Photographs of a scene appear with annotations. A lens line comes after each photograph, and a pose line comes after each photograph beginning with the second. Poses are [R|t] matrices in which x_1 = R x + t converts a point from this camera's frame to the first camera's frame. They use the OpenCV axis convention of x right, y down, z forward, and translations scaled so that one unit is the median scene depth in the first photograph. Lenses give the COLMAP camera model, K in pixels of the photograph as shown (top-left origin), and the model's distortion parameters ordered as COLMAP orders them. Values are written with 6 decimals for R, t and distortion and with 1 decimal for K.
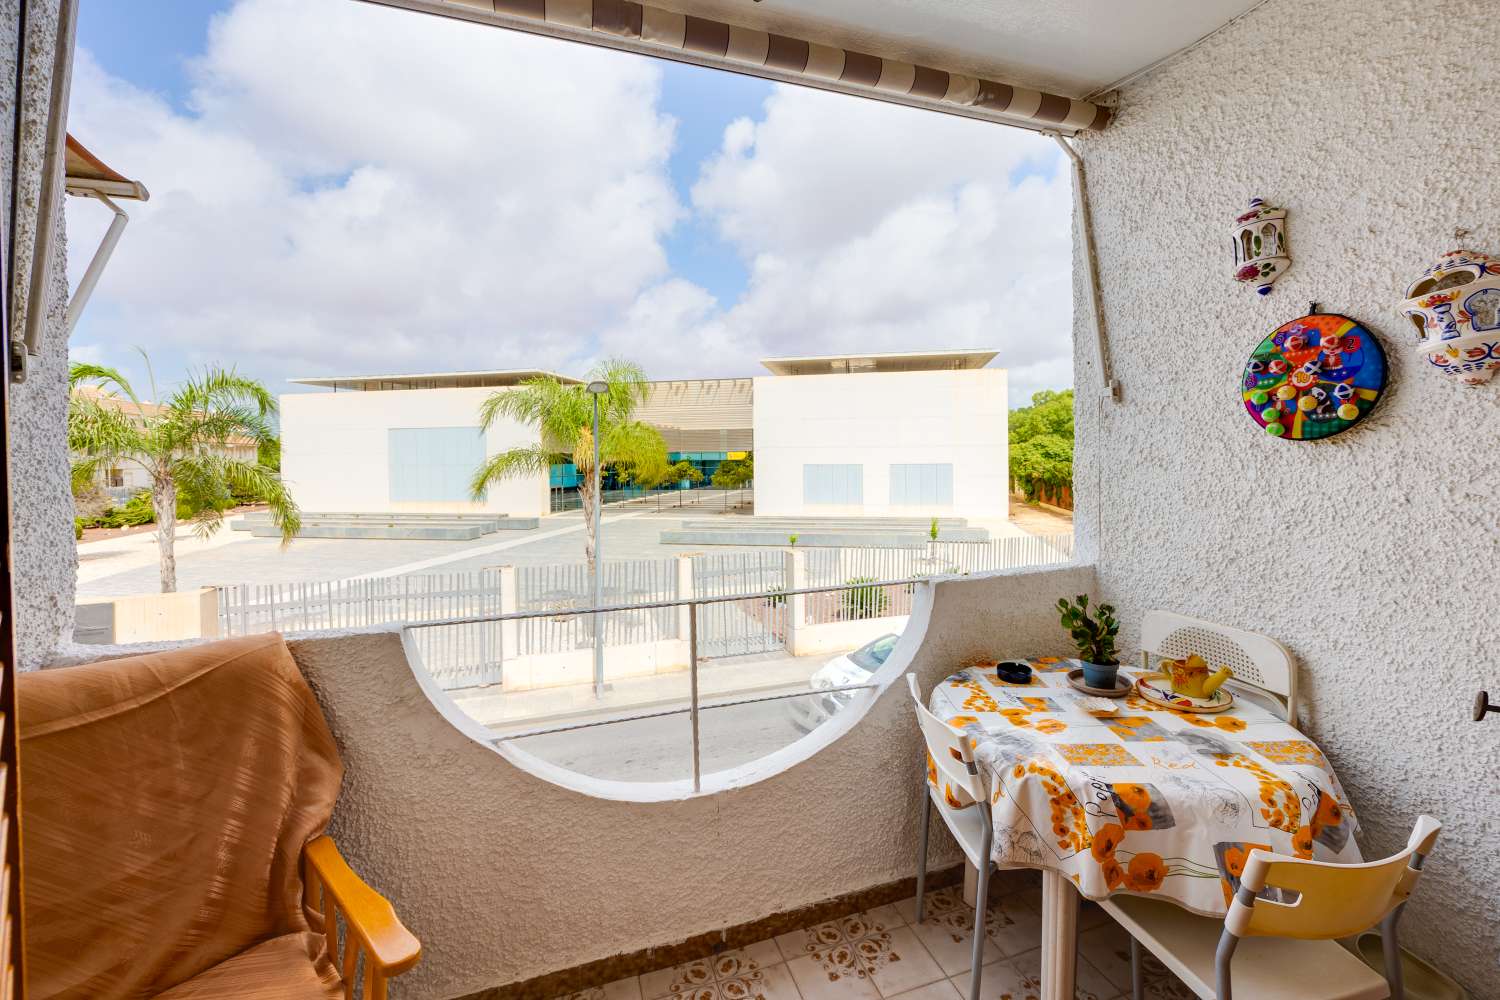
lens RADIAL K [[690.8, 0, 775.0], [0, 690.8, 465.0], [0, 0, 1]] dist [-0.008469, -0.000339]
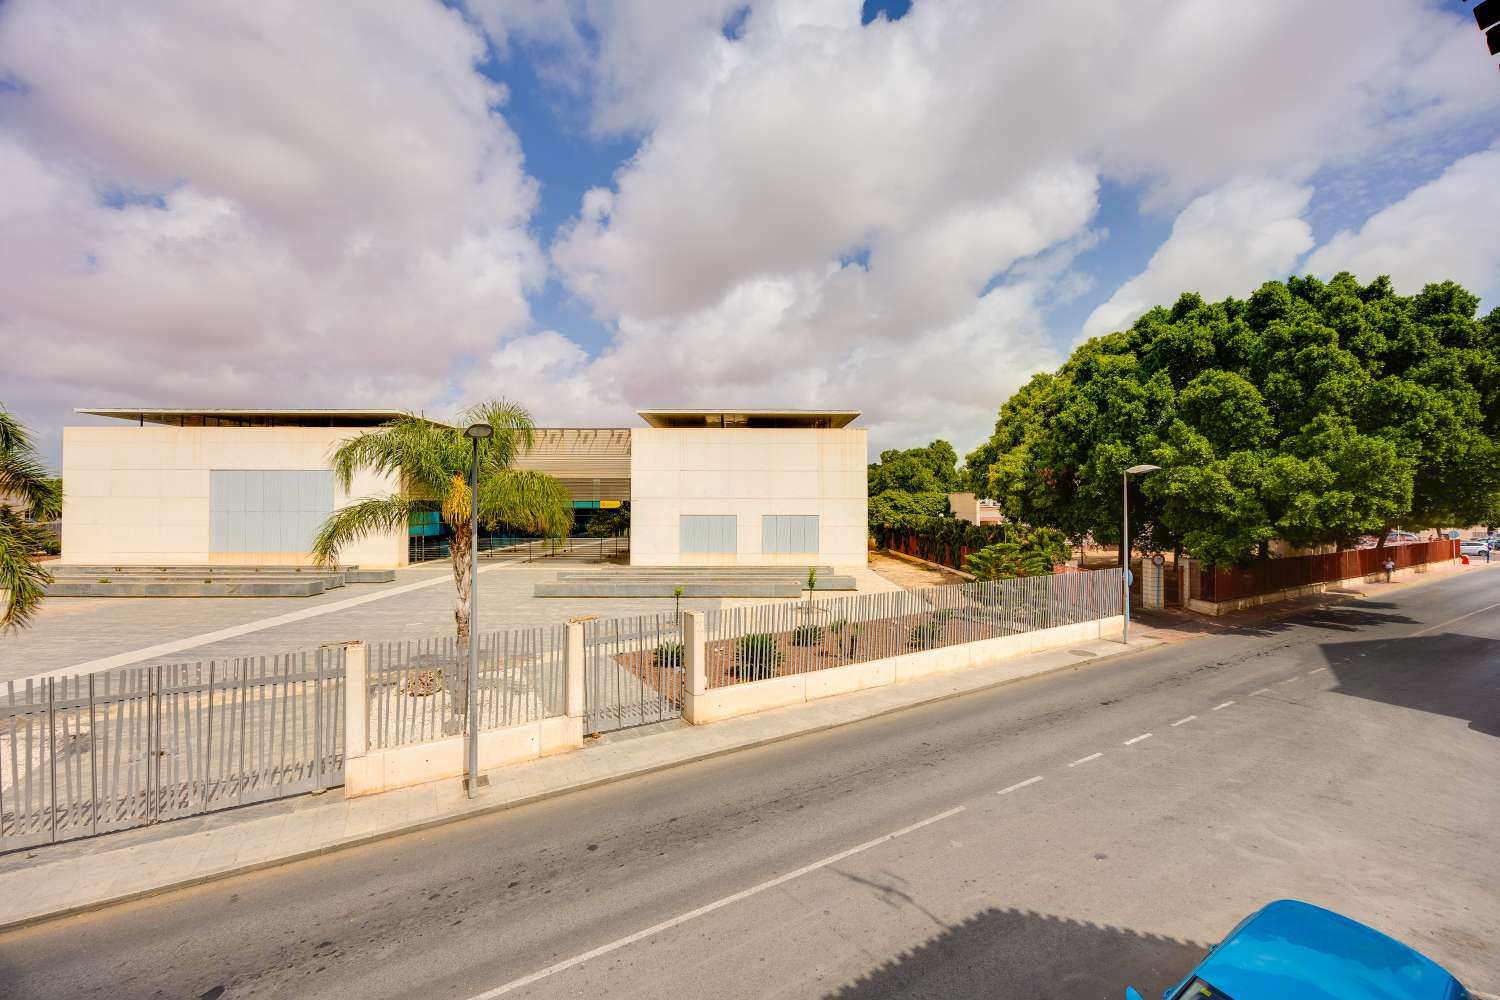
lens RADIAL K [[614.9, 0, 763.1], [0, 614.9, 498.8], [0, 0, 1]] dist [-0.006490, 0.001094]
pose [[0.977422, 0.014708, 0.210783, -0.069099], [-0.010953, 0.999760, -0.018974, -0.017946], [-0.211011, 0.016237, 0.977349, 0.180930]]
